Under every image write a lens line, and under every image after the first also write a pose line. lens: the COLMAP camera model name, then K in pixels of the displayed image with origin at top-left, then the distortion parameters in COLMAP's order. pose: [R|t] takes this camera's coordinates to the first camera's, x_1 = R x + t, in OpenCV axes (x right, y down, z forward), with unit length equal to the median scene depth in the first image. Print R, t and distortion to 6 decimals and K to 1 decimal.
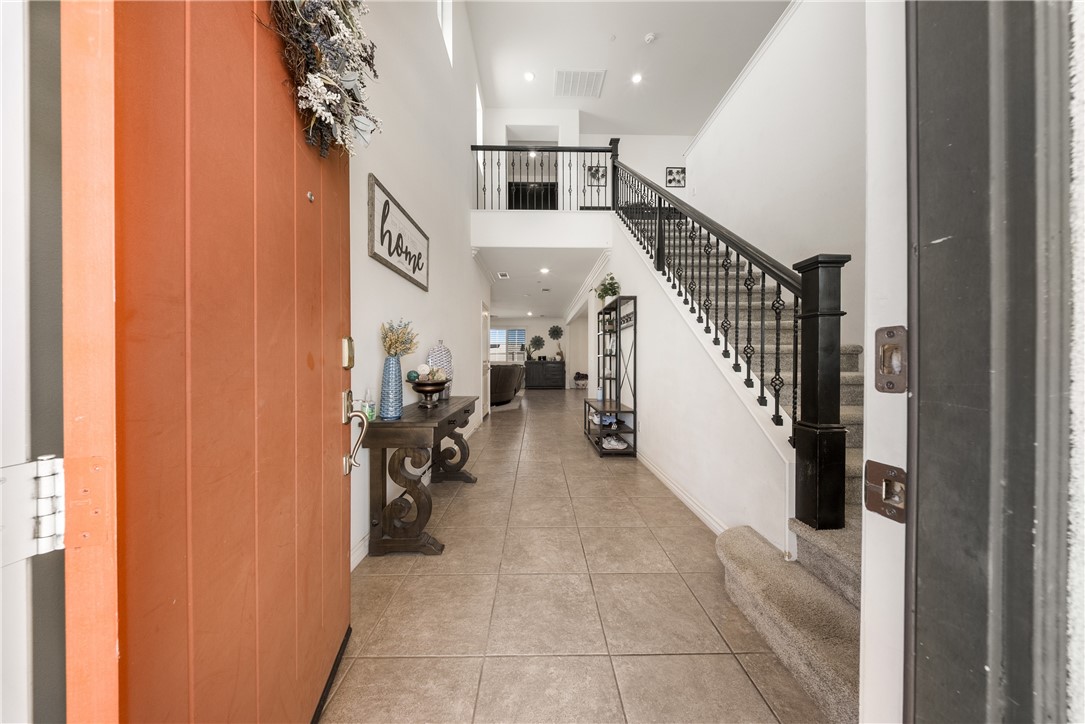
lens RADIAL K [[325.1, 0, 543.8], [0, 325.1, 361.4], [0, 0, 1]] dist [-0.000425, -0.000428]
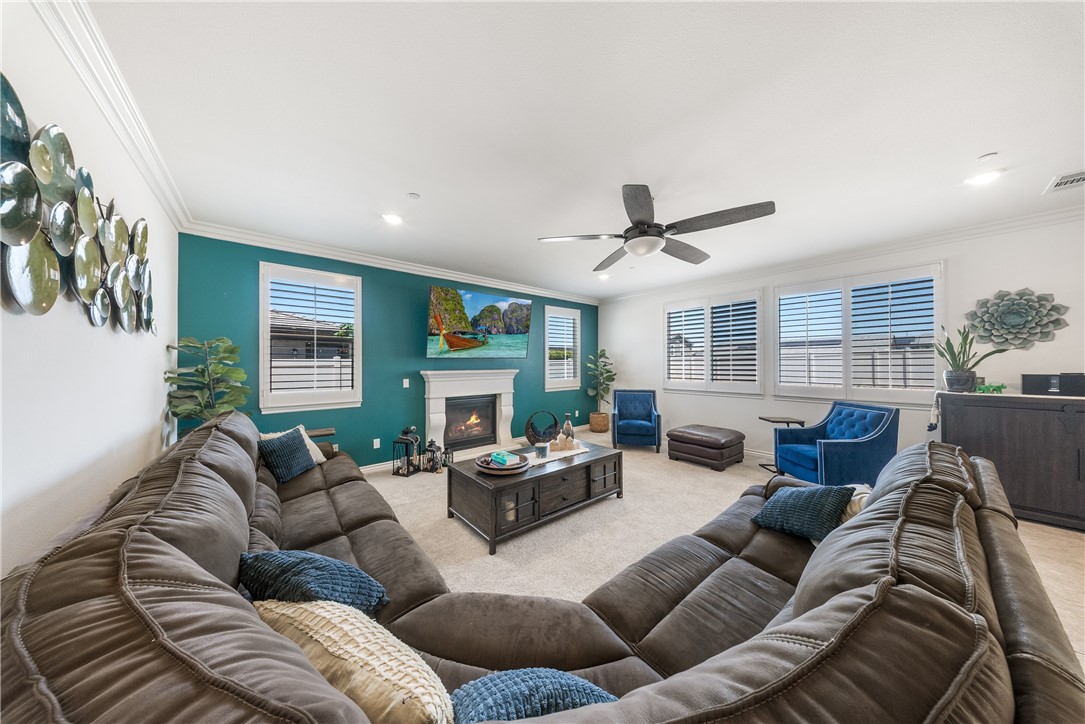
lens RADIAL K [[325.1, 0, 543.1], [0, 325.1, 364.9], [0, 0, 1]] dist [-0.000425, -0.000428]
pose [[0.630161, 0.003275, -0.776457, -0.155458], [-0.001257, 0.999994, 0.003199, -0.067761], [0.776463, -0.001040, 0.630162, 1.690856]]
